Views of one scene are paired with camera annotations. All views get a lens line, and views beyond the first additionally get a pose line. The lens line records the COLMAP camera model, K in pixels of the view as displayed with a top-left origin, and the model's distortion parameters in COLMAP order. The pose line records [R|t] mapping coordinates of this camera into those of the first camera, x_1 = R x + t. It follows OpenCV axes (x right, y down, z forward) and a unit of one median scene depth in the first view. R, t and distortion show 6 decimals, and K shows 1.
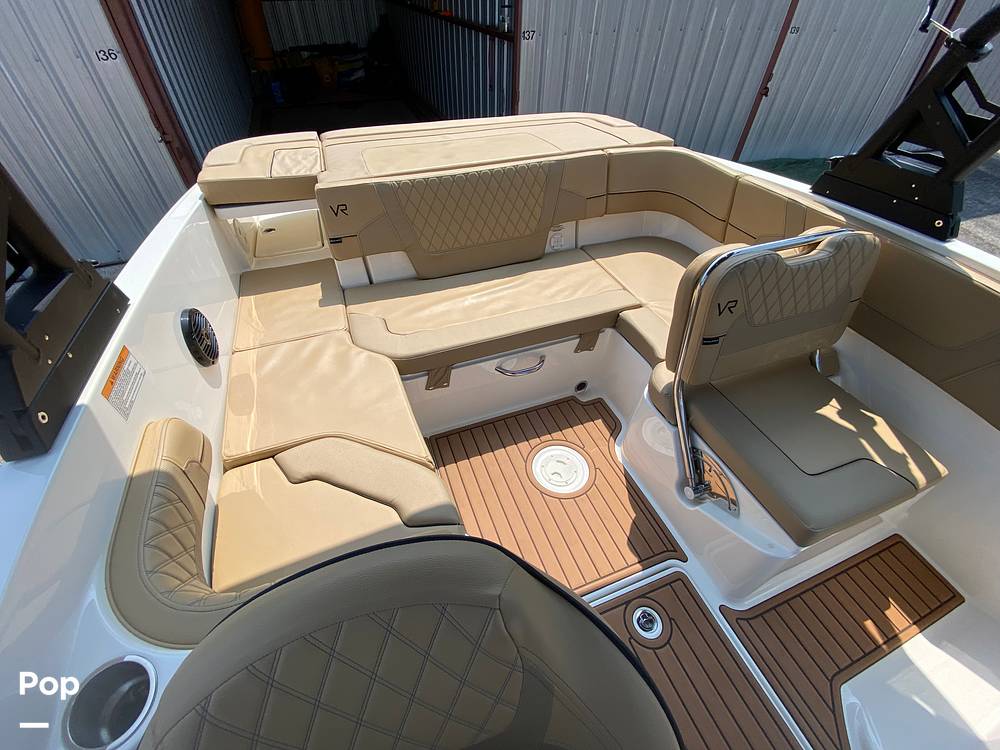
lens RADIAL K [[404.0, 0, 500.8], [0, 404.0, 377.4], [0, 0, 1]] dist [0.022515, -0.022236]
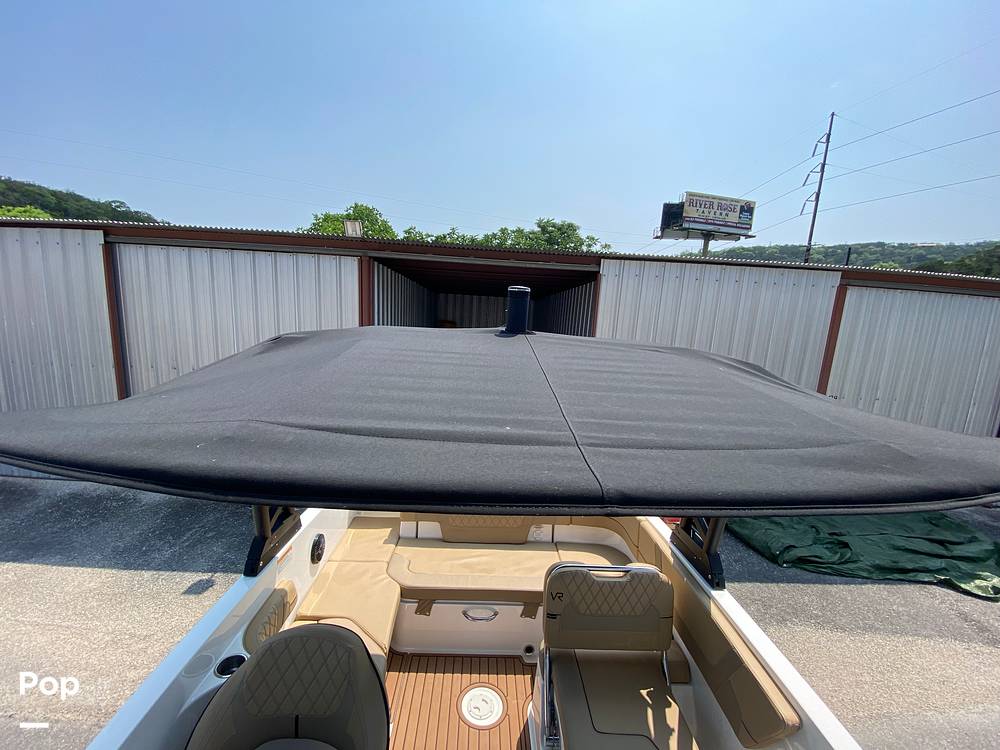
lens RADIAL K [[404.0, 0, 500.8], [0, 404.0, 377.4], [0, 0, 1]] dist [0.022515, -0.022236]
pose [[0.946333, 0.093230, -0.309455, 0.636896], [-0.256042, 0.800552, -0.541811, 0.078106], [0.197222, 0.591967, 0.781459, -0.864145]]
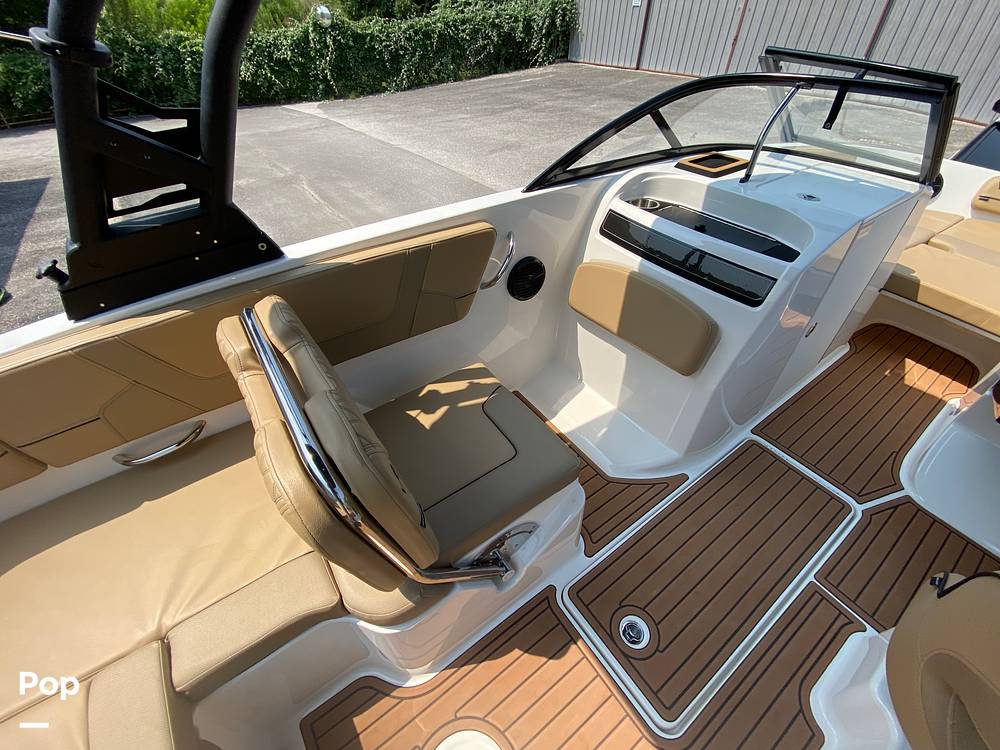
lens RADIAL K [[404.0, 0, 500.8], [0, 404.0, 377.4], [0, 0, 1]] dist [0.022515, -0.022236]
pose [[-0.250272, -0.665450, 0.703235, 0.149439], [0.674999, 0.400785, 0.619474, -0.416669], [-0.694075, 0.629720, 0.348872, 0.460225]]
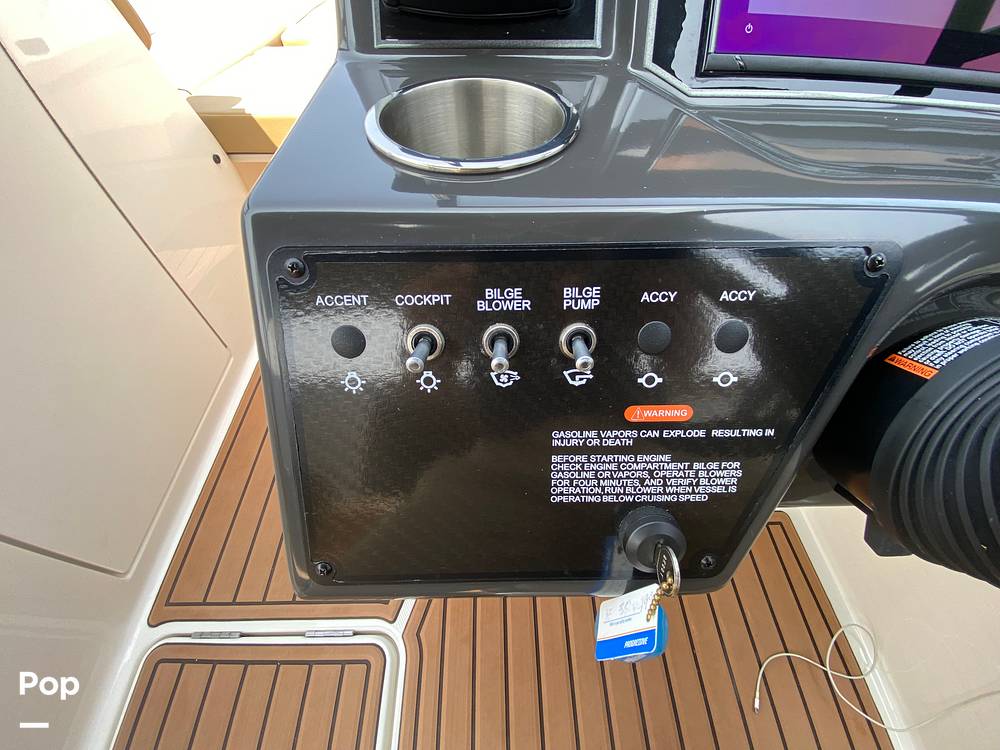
lens RADIAL K [[404.0, 0, 500.8], [0, 404.0, 377.4], [0, 0, 1]] dist [0.022515, -0.022236]
pose [[-0.941929, -0.279491, 0.186158, 0.314962], [0.215369, -0.077447, 0.973457, 0.640145], [-0.257655, 0.957020, 0.133143, -0.036147]]
